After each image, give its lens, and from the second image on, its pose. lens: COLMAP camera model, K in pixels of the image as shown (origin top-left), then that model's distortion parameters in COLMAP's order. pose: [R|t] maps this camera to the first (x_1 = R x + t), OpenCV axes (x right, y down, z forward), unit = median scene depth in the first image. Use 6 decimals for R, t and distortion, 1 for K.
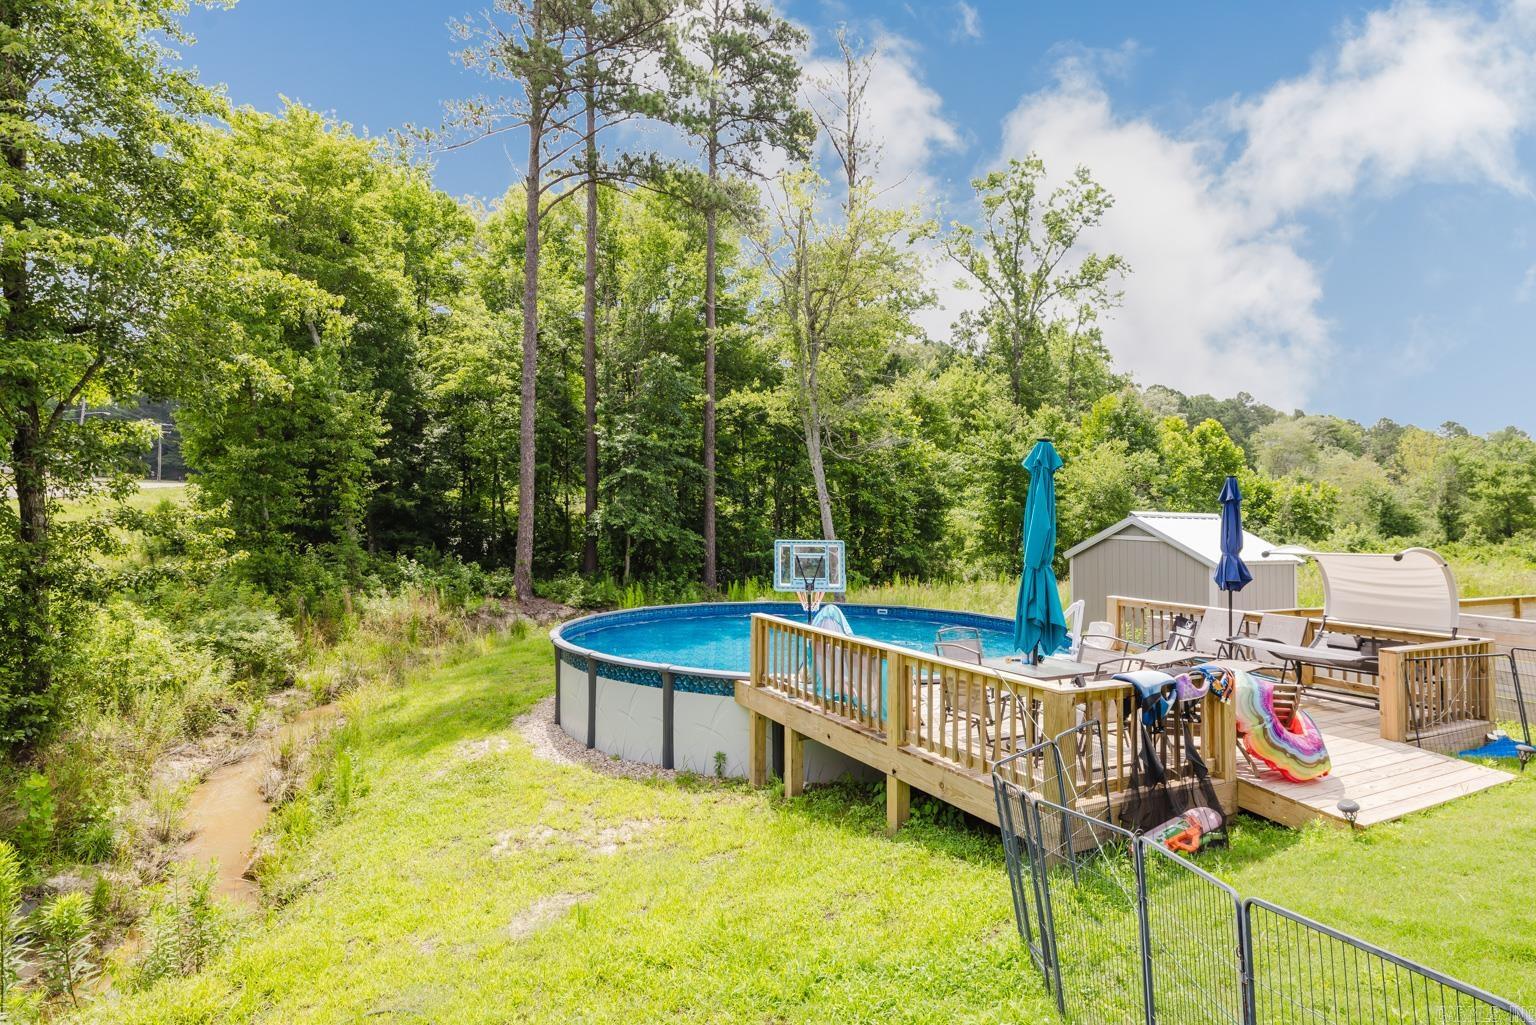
lens RADIAL K [[832.7, 0, 759.0], [0, 832.7, 502.5], [0, 0, 1]] dist [0.006980, -0.001194]
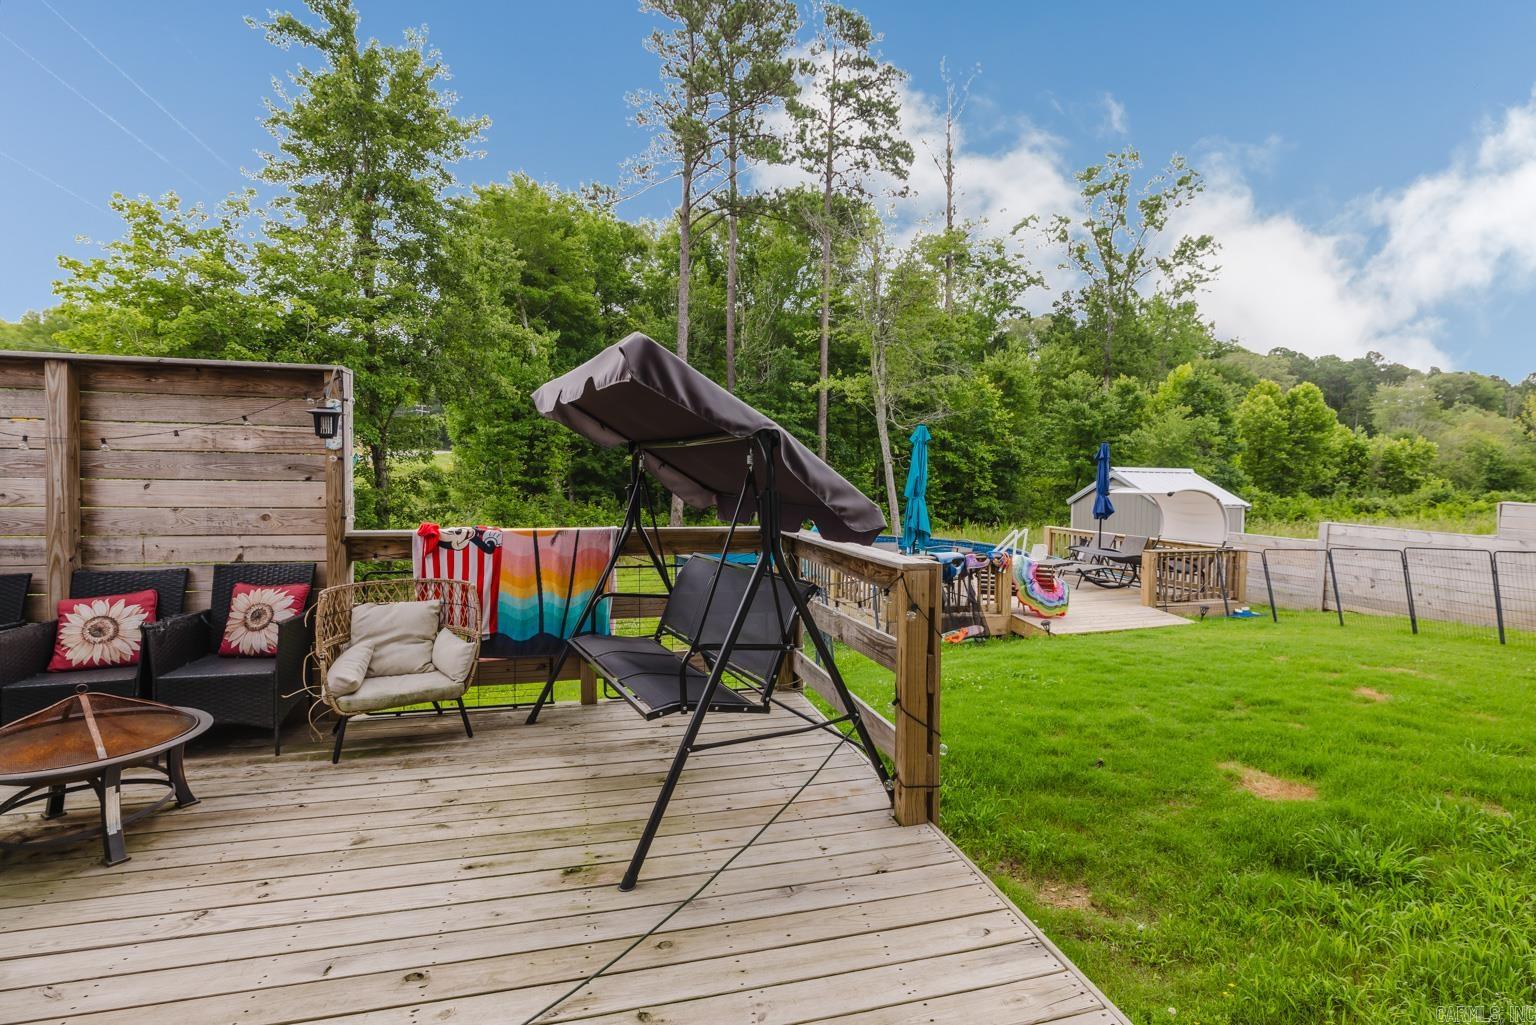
lens RADIAL K [[751.3, 0, 763.1], [0, 751.3, 464.6], [0, 0, 1]] dist [-0.006673, -0.000239]
pose [[0.981425, -0.006142, -0.191750, 0.060163], [0.006524, 0.999978, 0.001361, 0.000582], [0.191737, -0.002586, 0.981443, -0.110736]]
